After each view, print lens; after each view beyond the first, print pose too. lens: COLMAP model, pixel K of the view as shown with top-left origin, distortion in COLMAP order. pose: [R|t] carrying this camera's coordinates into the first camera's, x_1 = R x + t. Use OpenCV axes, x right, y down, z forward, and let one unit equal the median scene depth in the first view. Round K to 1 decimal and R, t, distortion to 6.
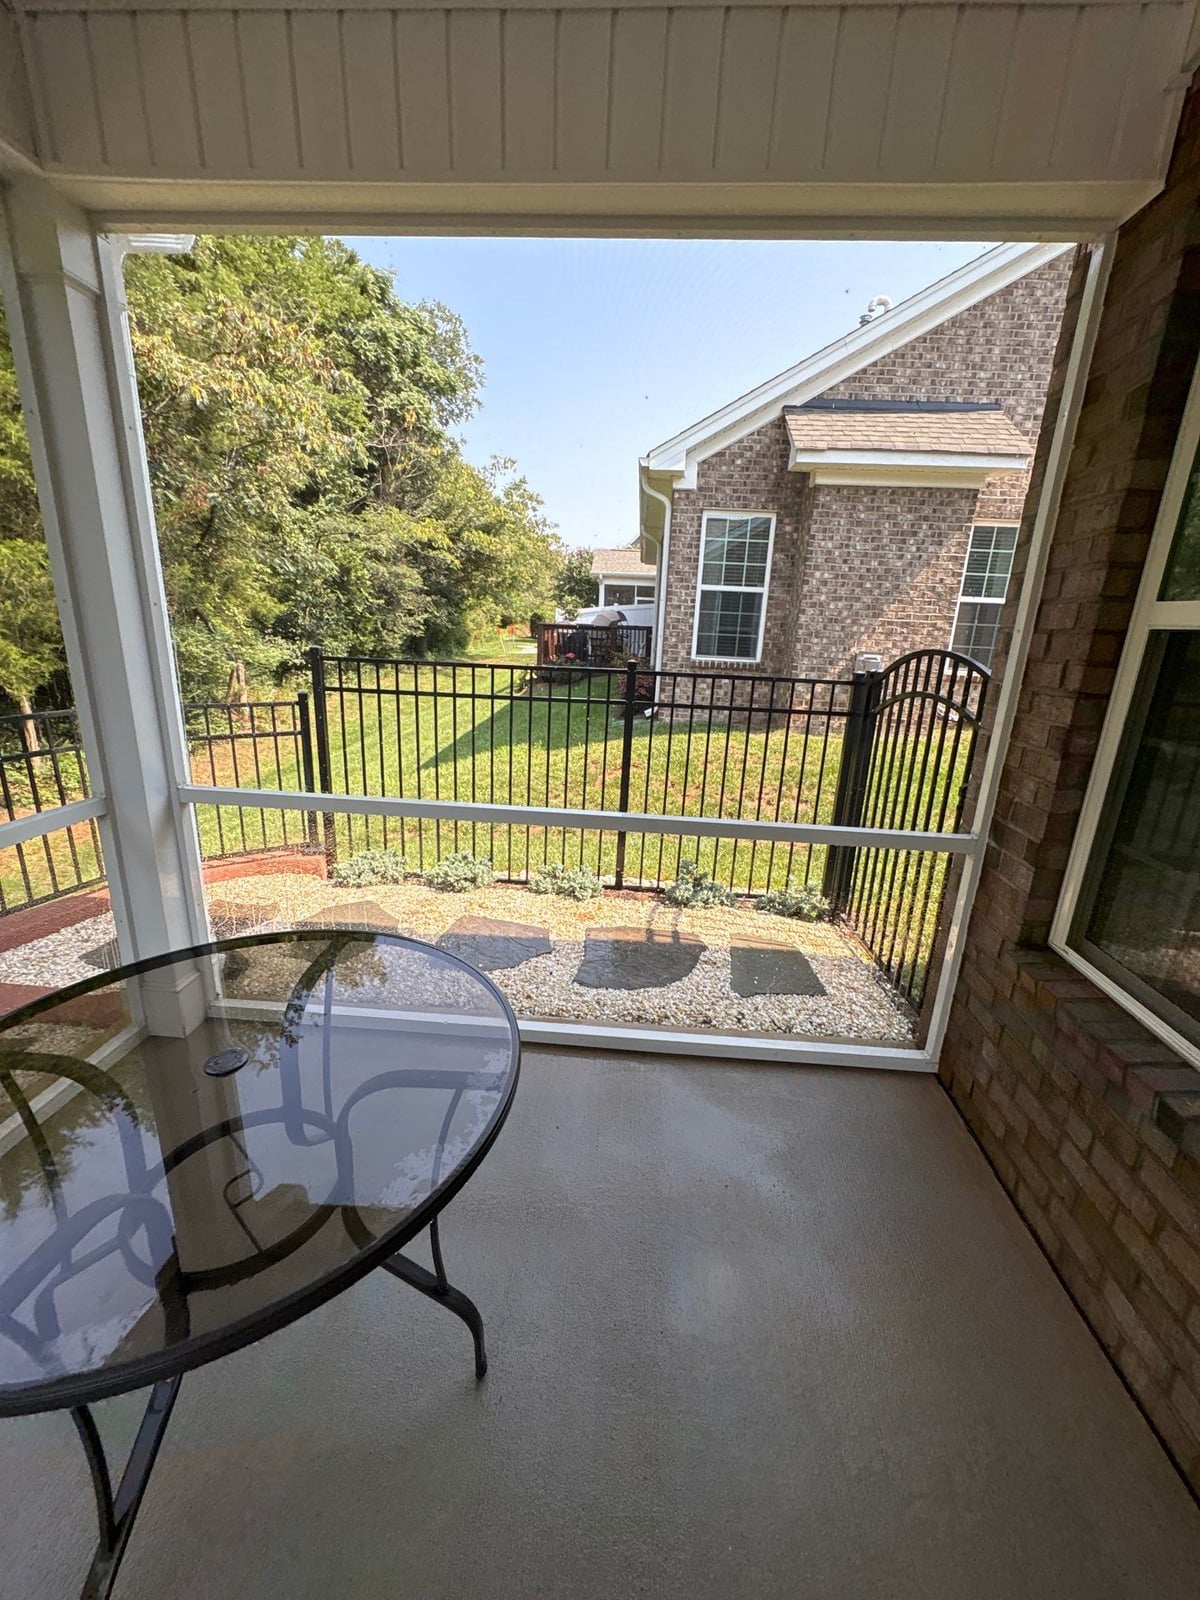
lens RADIAL K [[640.8, 0, 605.6], [0, 640.8, 804.8], [0, 0, 1]] dist [0.000148, -0.000172]
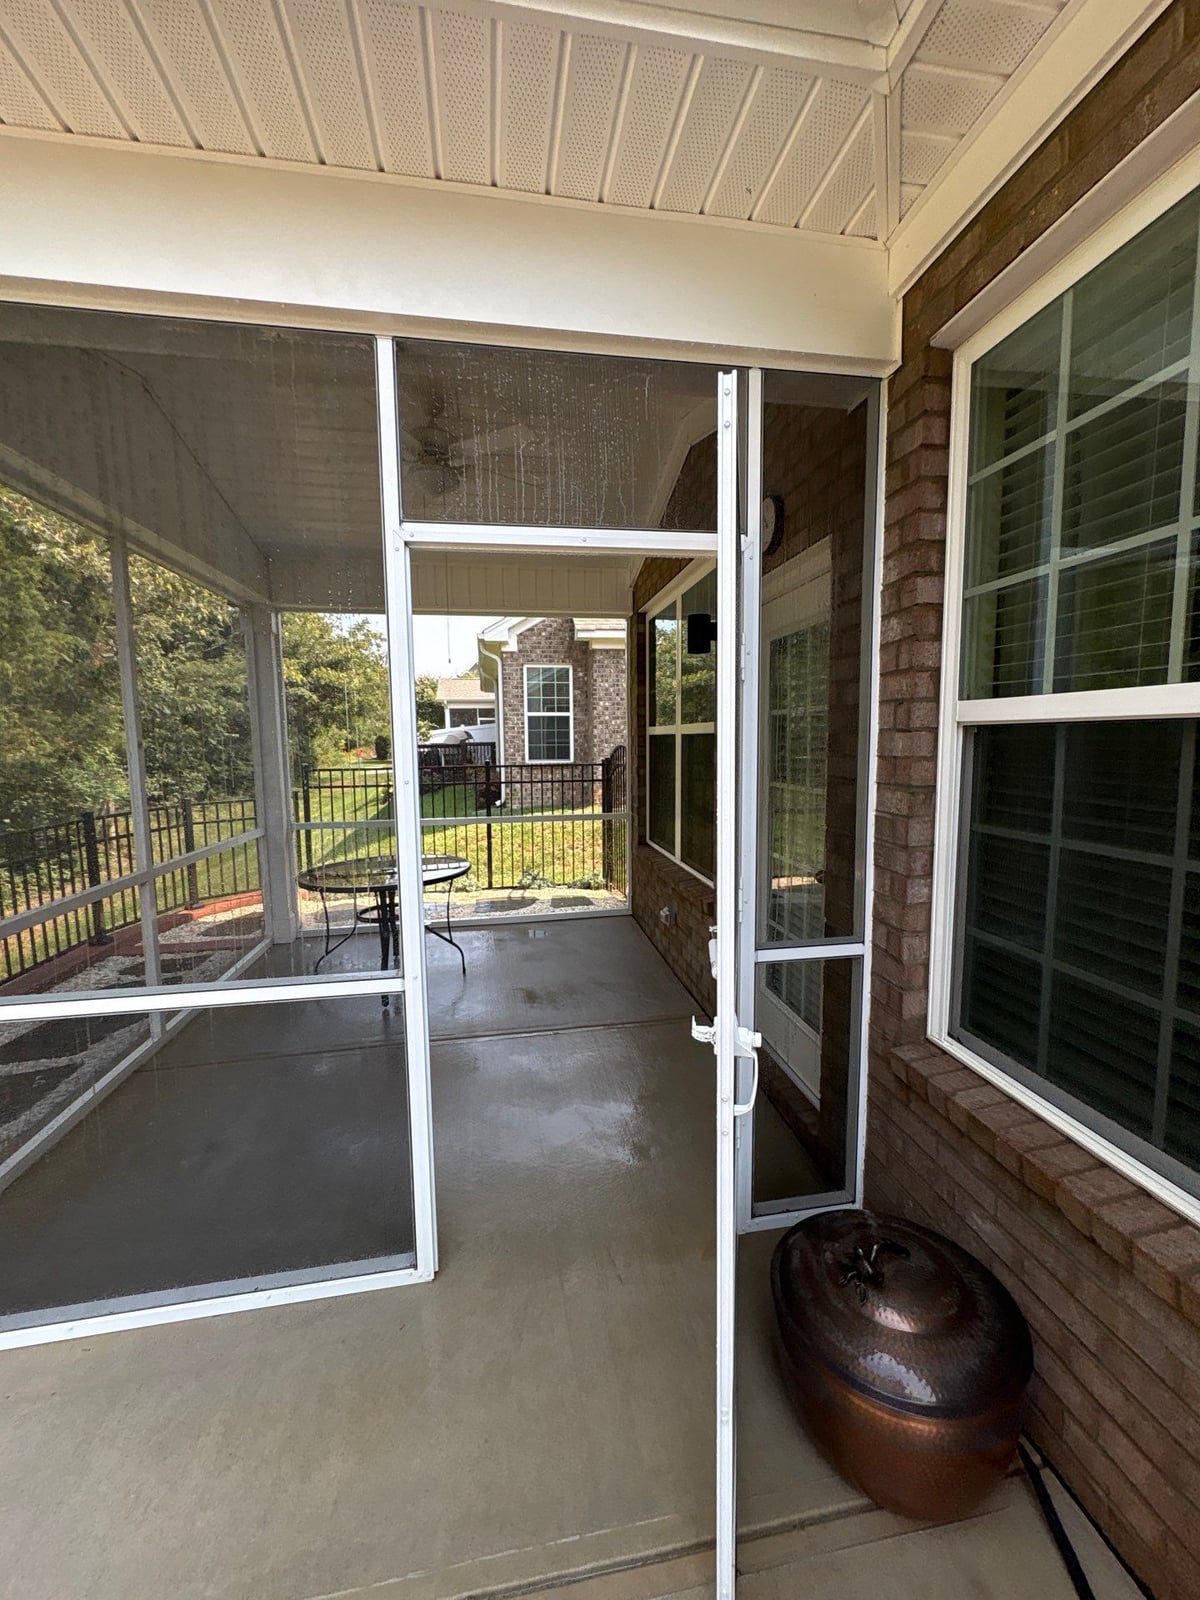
lens RADIAL K [[640.8, 0, 600.1], [0, 640.8, 806.0], [0, 0, 1]] dist [0.000148, -0.000172]
pose [[0.971477, -0.078566, 0.223741, -0.030685], [0.115065, 0.981179, -0.155072, 0.105809], [-0.207346, 0.176394, 0.962233, -0.384630]]
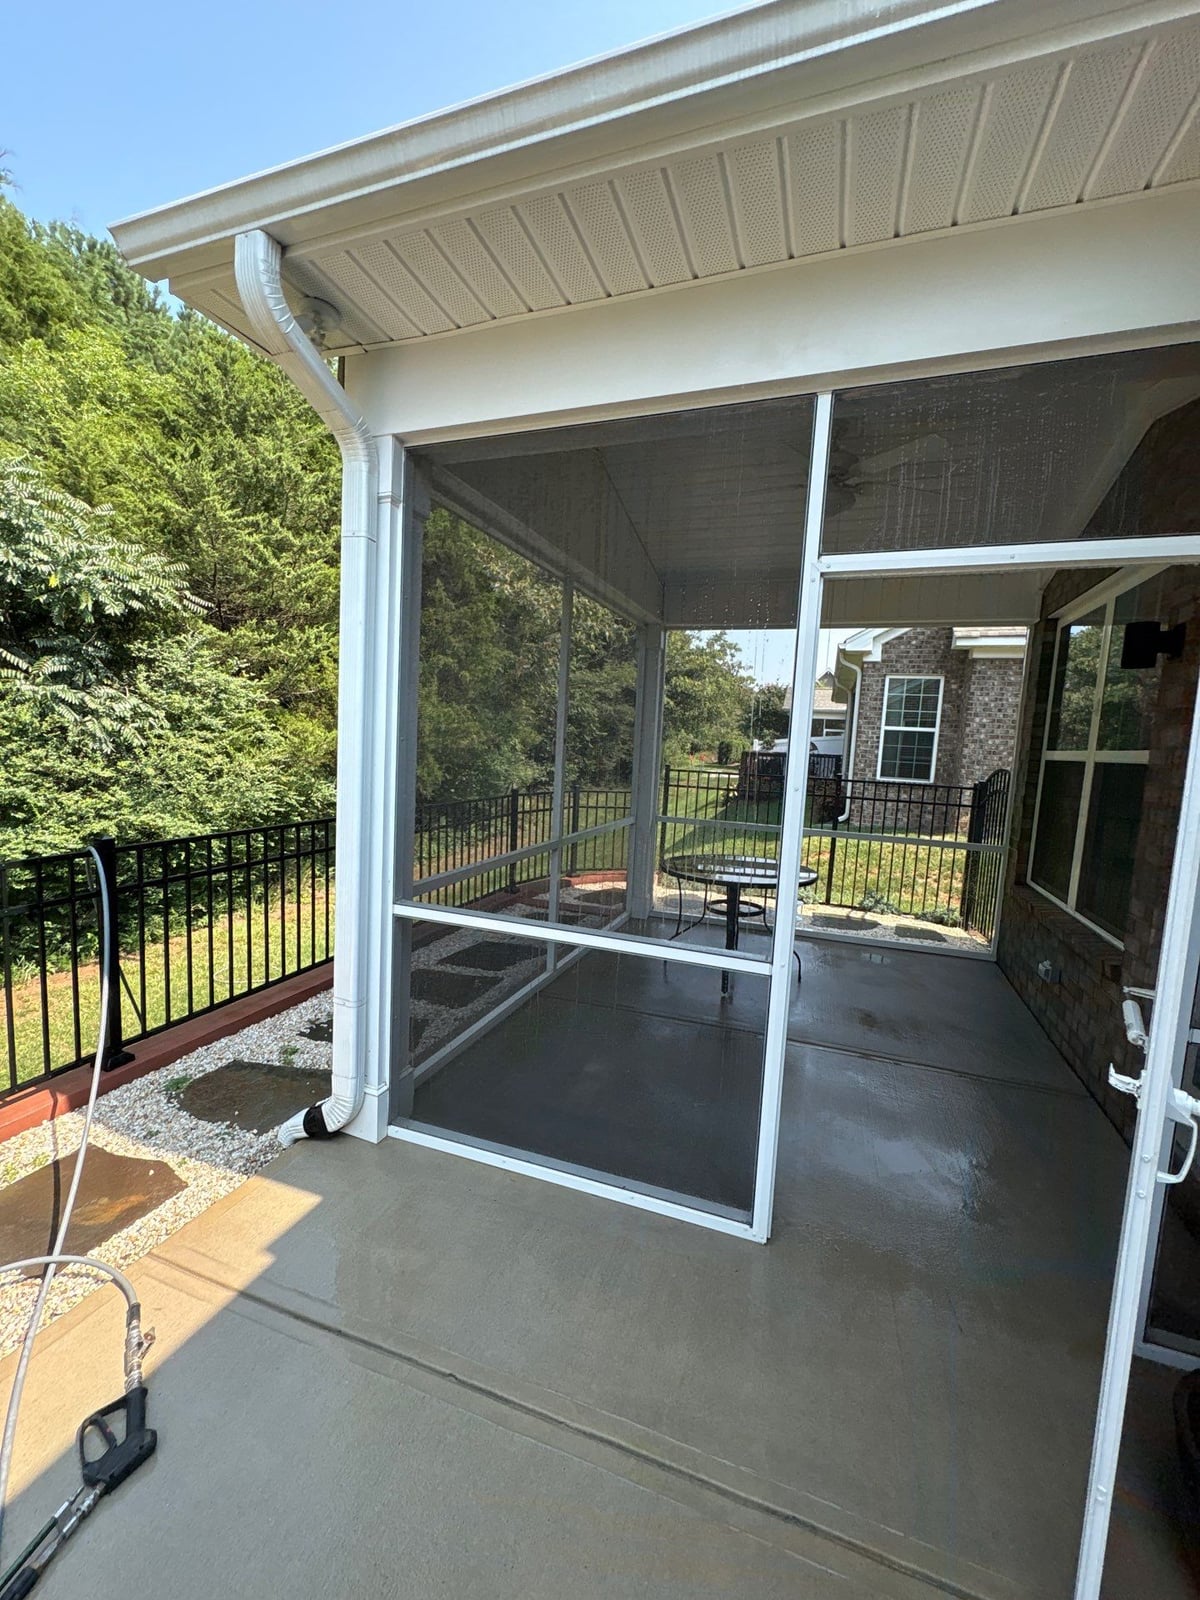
lens RADIAL K [[640.8, 0, 597.6], [0, 640.8, 806.0], [0, 0, 1]] dist [0.000148, -0.000172]
pose [[0.959616, 0.031325, -0.279563, -0.048623], [-0.083342, 0.980824, -0.176177, 0.111123], [0.268683, 0.192361, 0.943825, -0.408363]]
